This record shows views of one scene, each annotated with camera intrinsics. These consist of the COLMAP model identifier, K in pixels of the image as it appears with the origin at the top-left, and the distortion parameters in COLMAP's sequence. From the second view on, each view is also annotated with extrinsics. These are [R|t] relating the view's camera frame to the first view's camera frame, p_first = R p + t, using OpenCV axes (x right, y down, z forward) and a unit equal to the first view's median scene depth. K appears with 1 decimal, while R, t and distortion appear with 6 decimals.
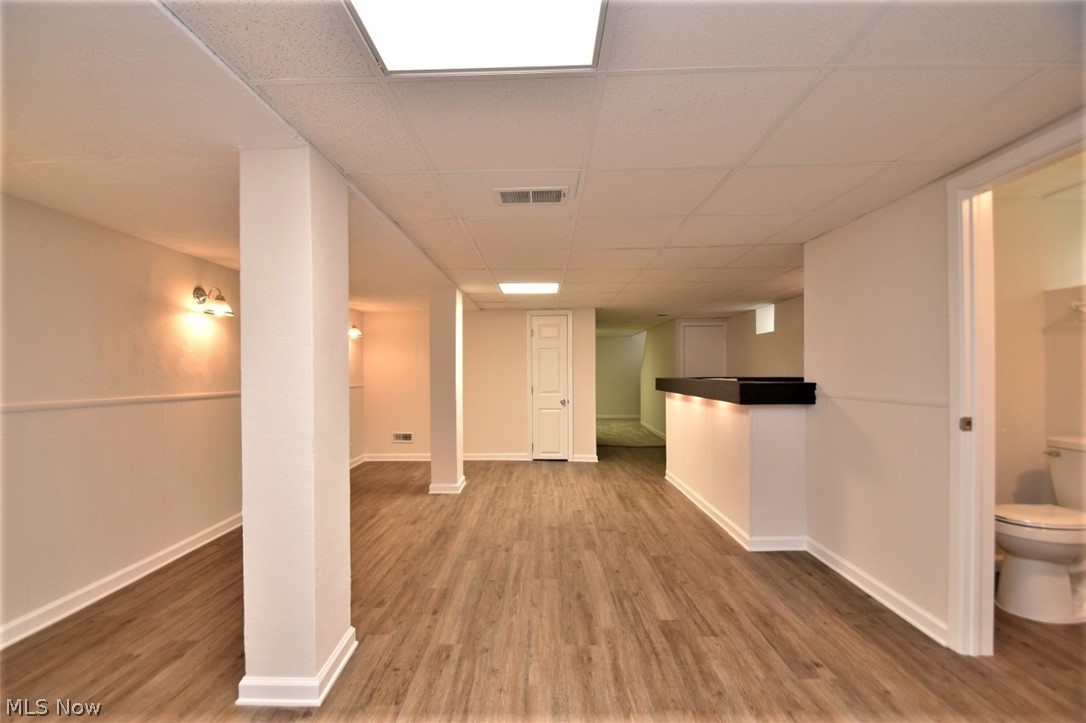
lens RADIAL K [[474.6, 0, 534.9], [0, 474.6, 366.9], [0, 0, 1]] dist [-0.002183, -0.006079]
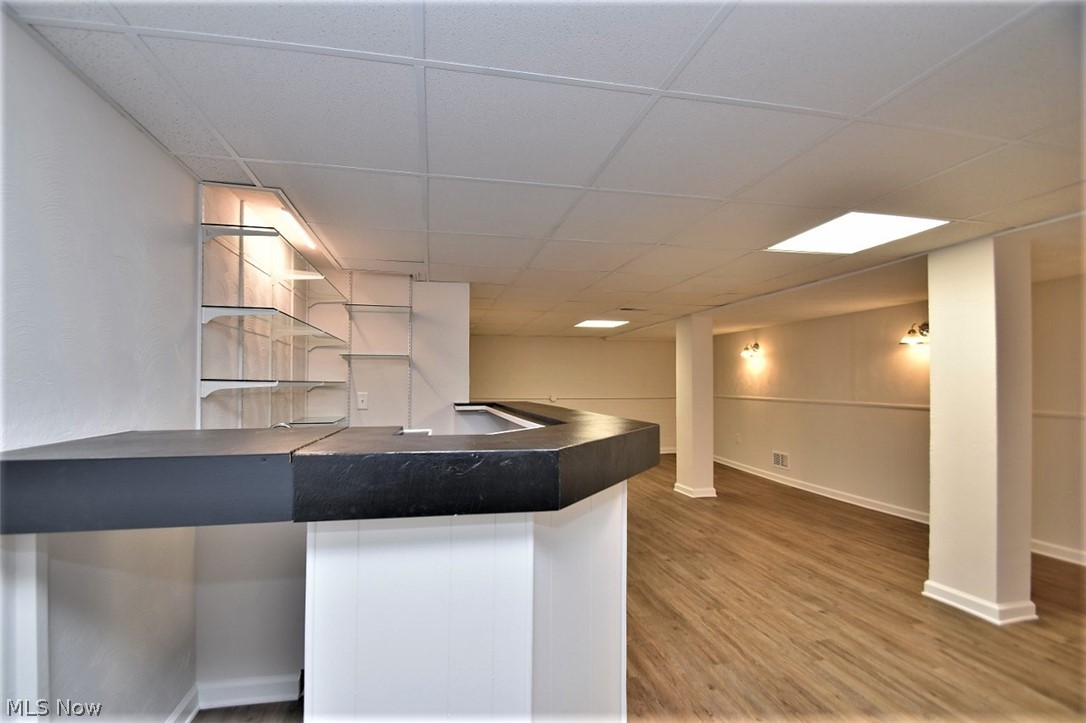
lens RADIAL K [[474.6, 0, 541.4], [0, 474.6, 368.7], [0, 0, 1]] dist [-0.002183, -0.006079]
pose [[-0.967920, -0.002731, -0.251245, 0.599597], [0.006921, 0.999272, -0.037526, -0.003862], [0.251164, -0.038061, -0.967196, 1.893894]]
